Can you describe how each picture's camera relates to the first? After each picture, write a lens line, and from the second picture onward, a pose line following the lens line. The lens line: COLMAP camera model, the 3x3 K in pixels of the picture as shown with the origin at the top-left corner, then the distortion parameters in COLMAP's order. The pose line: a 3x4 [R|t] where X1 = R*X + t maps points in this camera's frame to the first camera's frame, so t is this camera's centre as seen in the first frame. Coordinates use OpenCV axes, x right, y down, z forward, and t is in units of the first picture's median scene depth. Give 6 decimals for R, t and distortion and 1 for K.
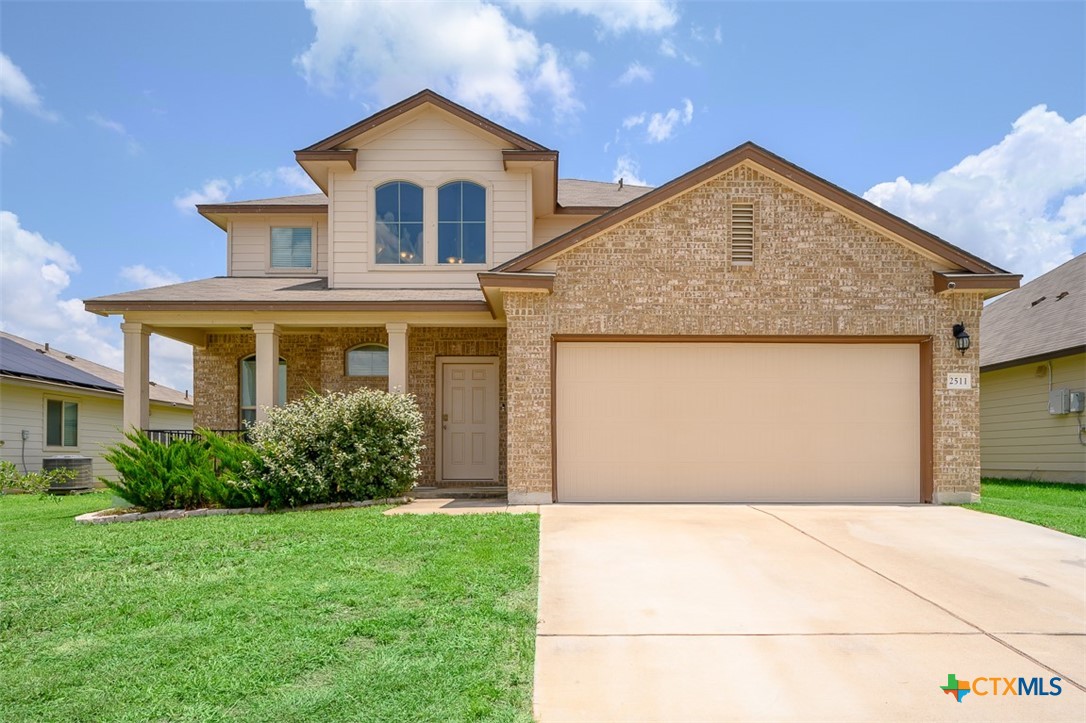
lens RADIAL K [[633.6, 0, 542.8], [0, 633.6, 453.0], [0, 0, 1]] dist [-0.002054, 0.000381]
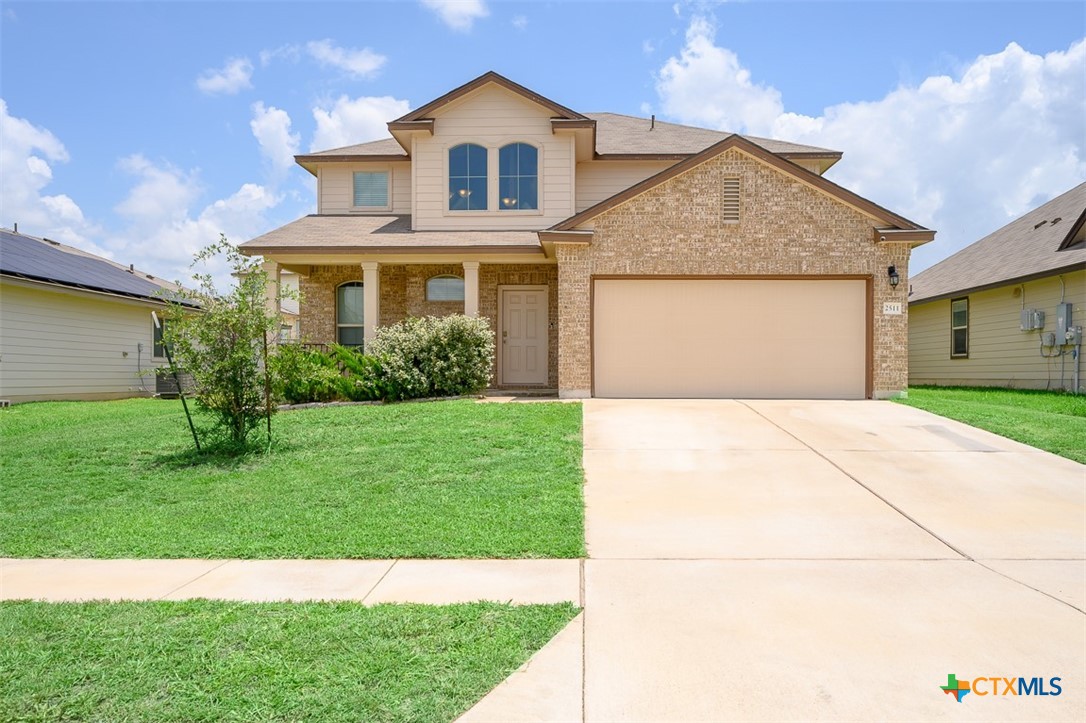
lens RADIAL K [[689.7, 0, 565.2], [0, 689.7, 387.8], [0, 0, 1]] dist [0.002999, 0.000686]
pose [[0.999781, 0.001823, -0.020860, -0.009580], [-0.001213, 0.999572, 0.029218, 0.013845], [0.020905, -0.029186, 0.999355, -0.495235]]
